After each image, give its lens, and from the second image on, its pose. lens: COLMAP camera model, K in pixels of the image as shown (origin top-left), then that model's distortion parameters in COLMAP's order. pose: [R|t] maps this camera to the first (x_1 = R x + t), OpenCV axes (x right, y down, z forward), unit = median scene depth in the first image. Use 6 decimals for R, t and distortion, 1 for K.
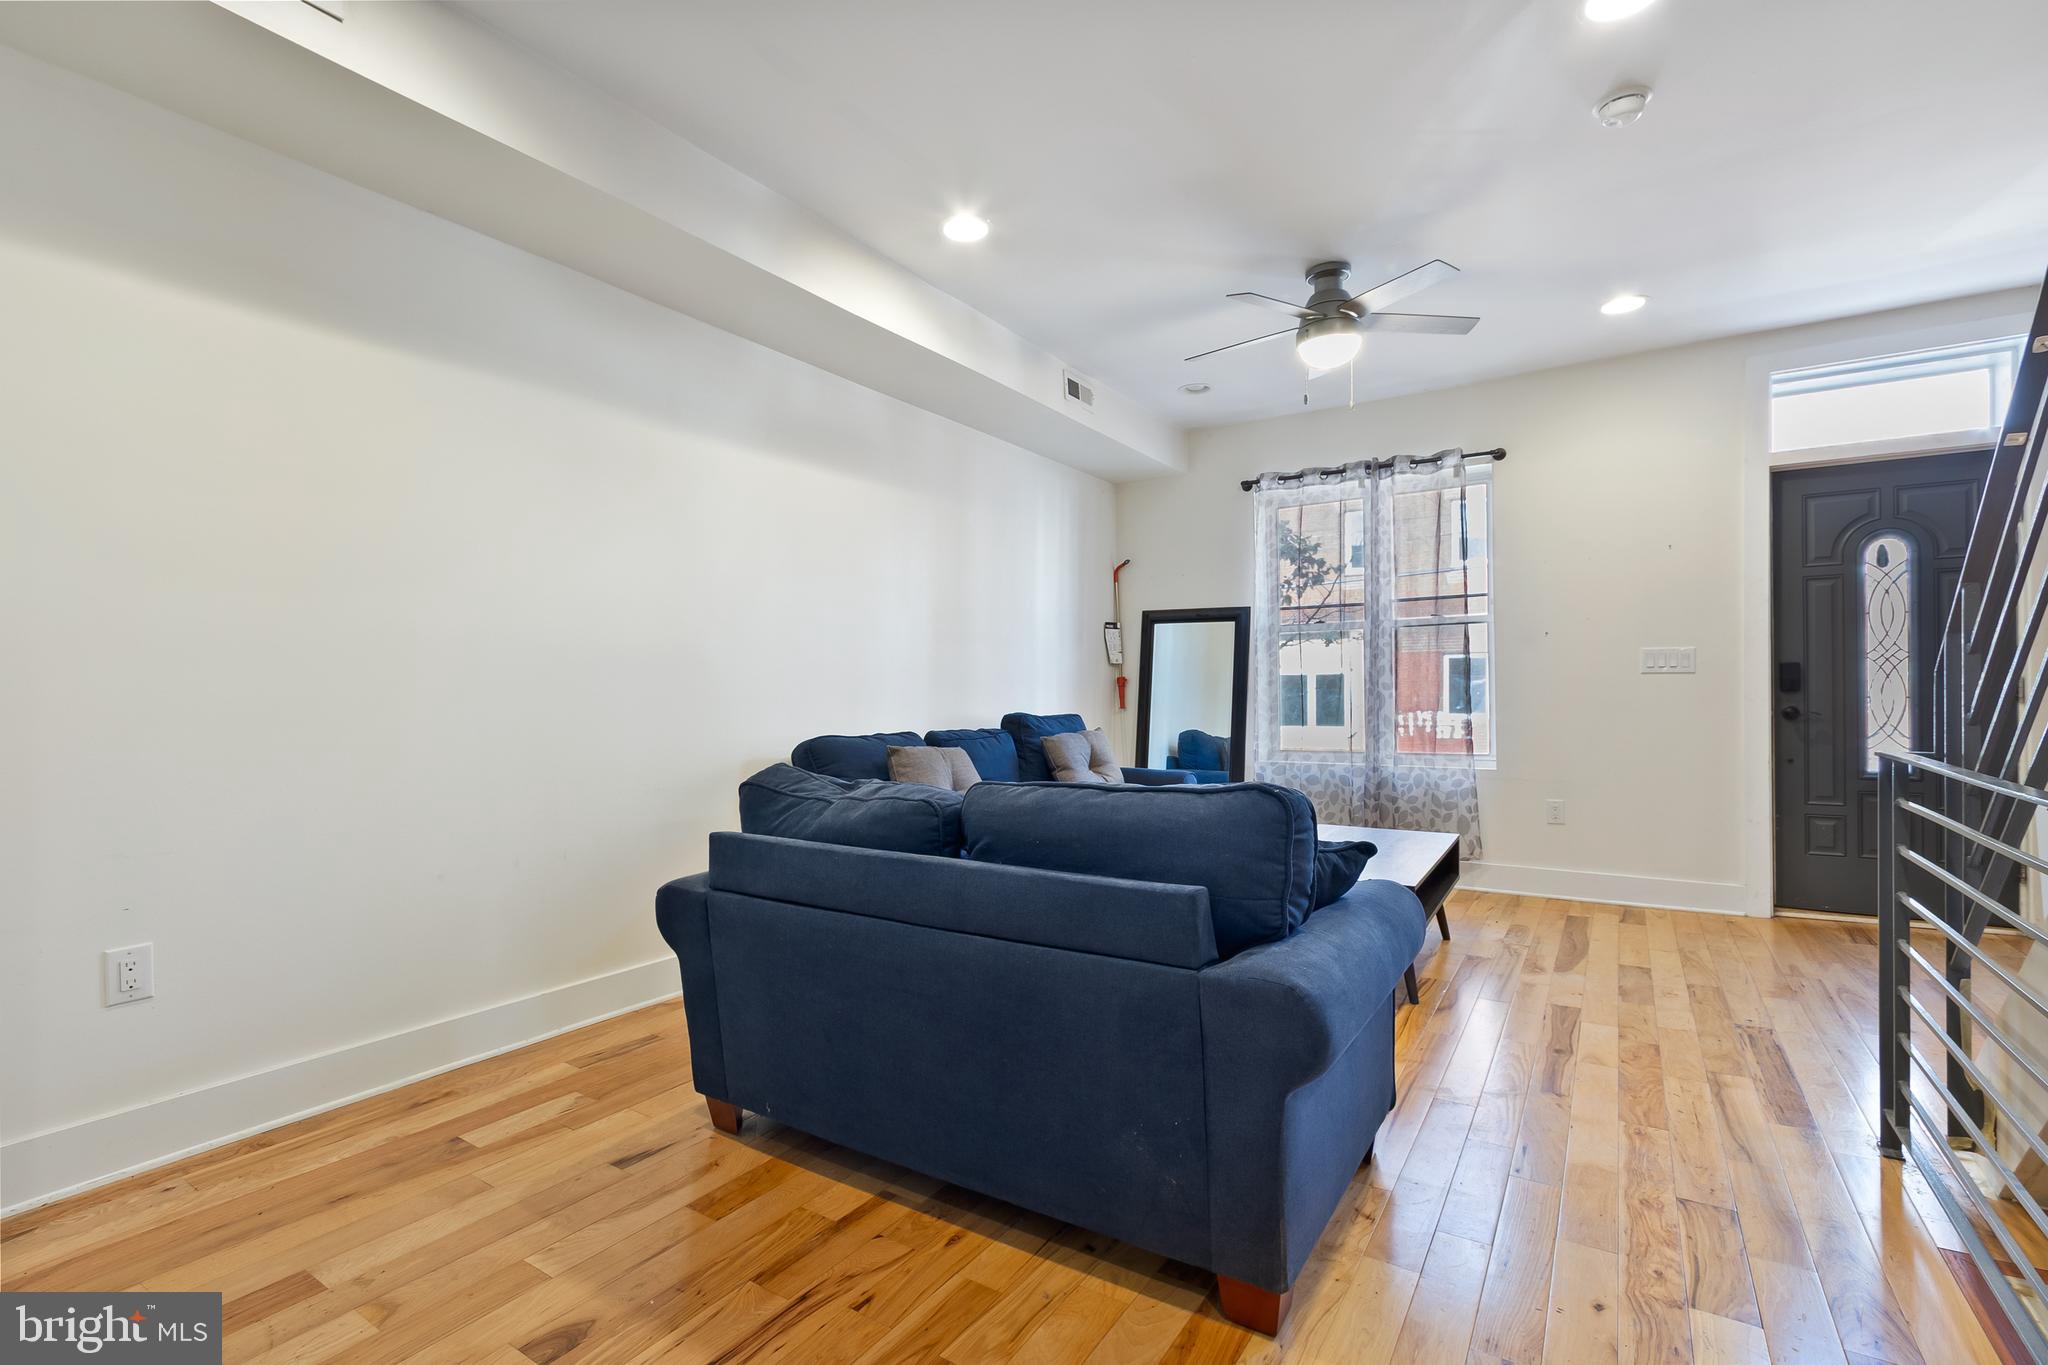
lens RADIAL K [[928.3, 0, 1029.3], [0, 928.3, 695.1], [0, 0, 1]] dist [0.004767, -0.001921]
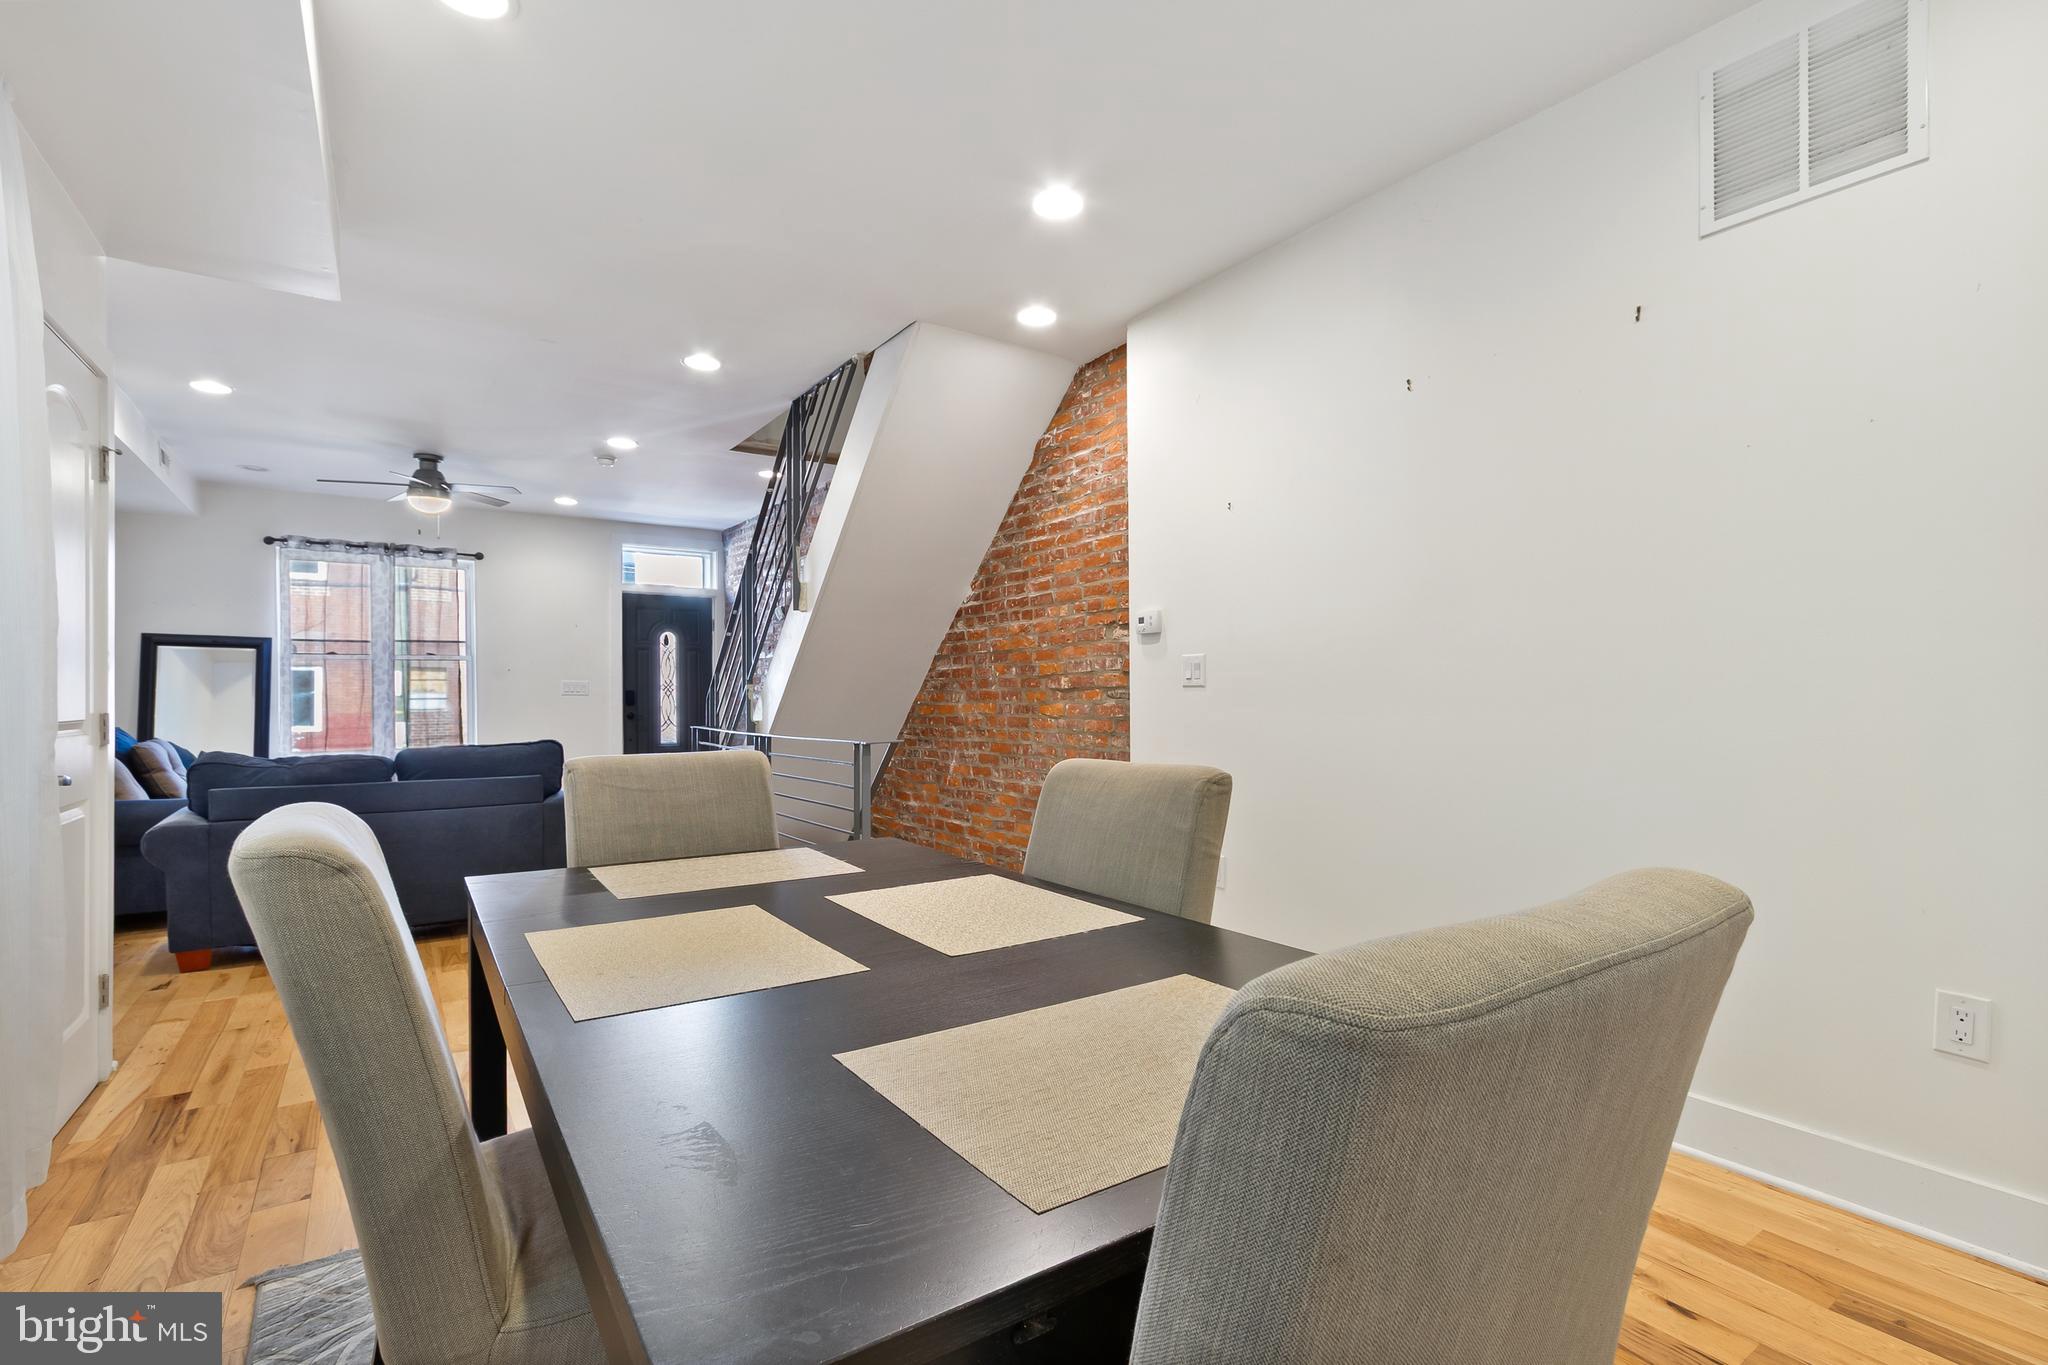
lens RADIAL K [[928.3, 0, 1034.8], [0, 928.3, 691.7], [0, 0, 1]] dist [0.004767, -0.001921]
pose [[0.380467, 0.009810, 0.924743, -0.574068], [0.005402, 0.999903, -0.012830, -0.001183], [-0.924779, 0.009877, 0.380377, -0.460648]]
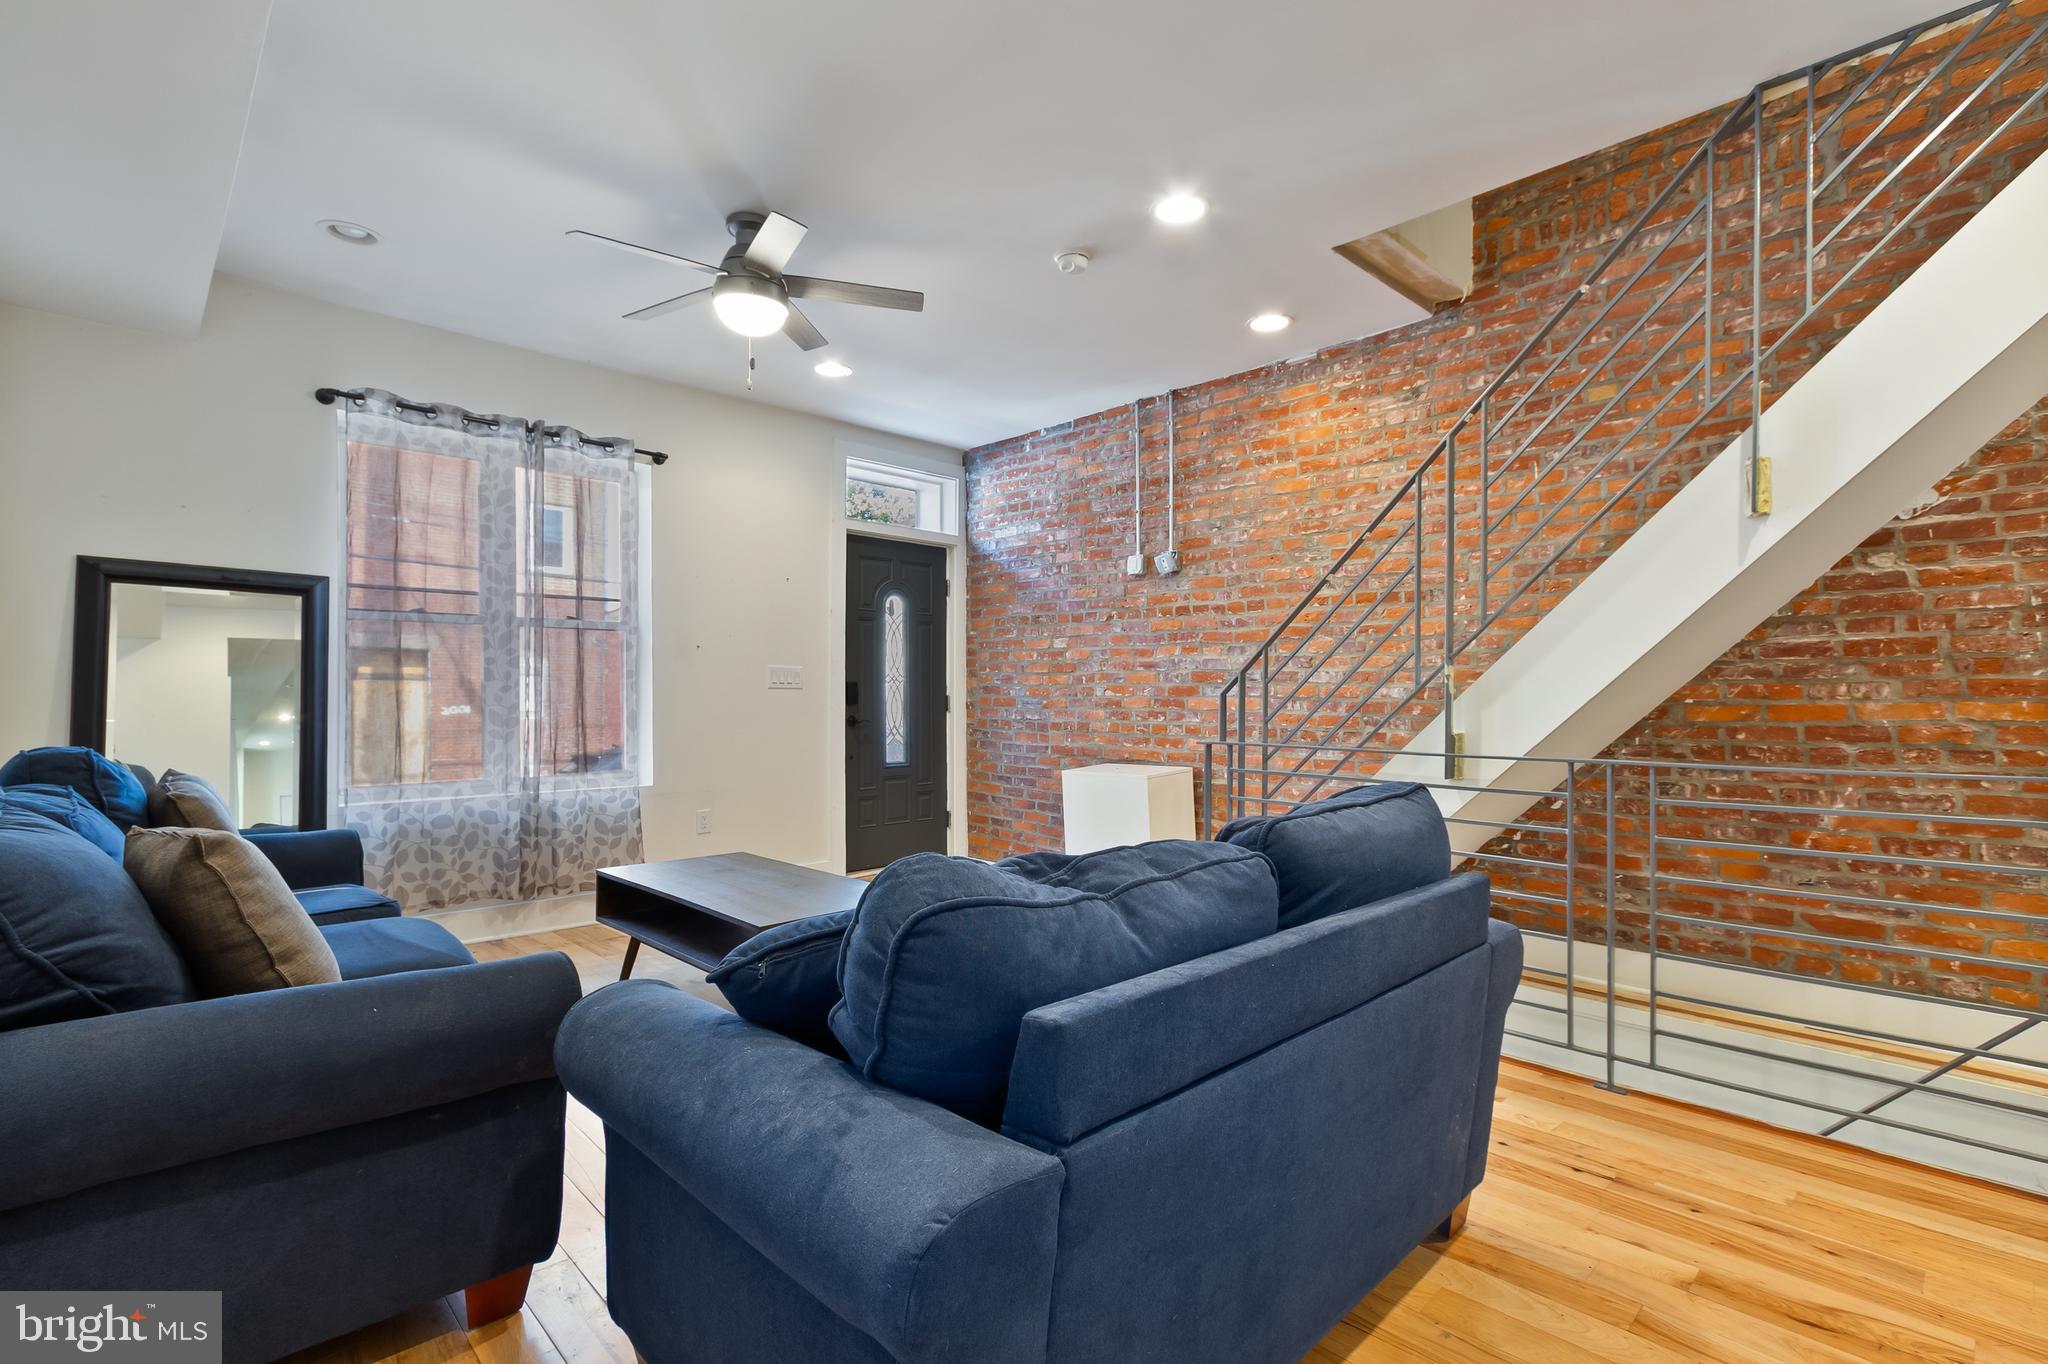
lens RADIAL K [[928.3, 0, 1033.9], [0, 928.3, 695.9], [0, 0, 1]] dist [0.004767, -0.001921]
pose [[0.230036, 0.009311, 0.973138, -0.326426], [0.002381, 0.999946, -0.010131, -0.001320], [-0.973179, 0.004647, 0.230001, 0.379861]]
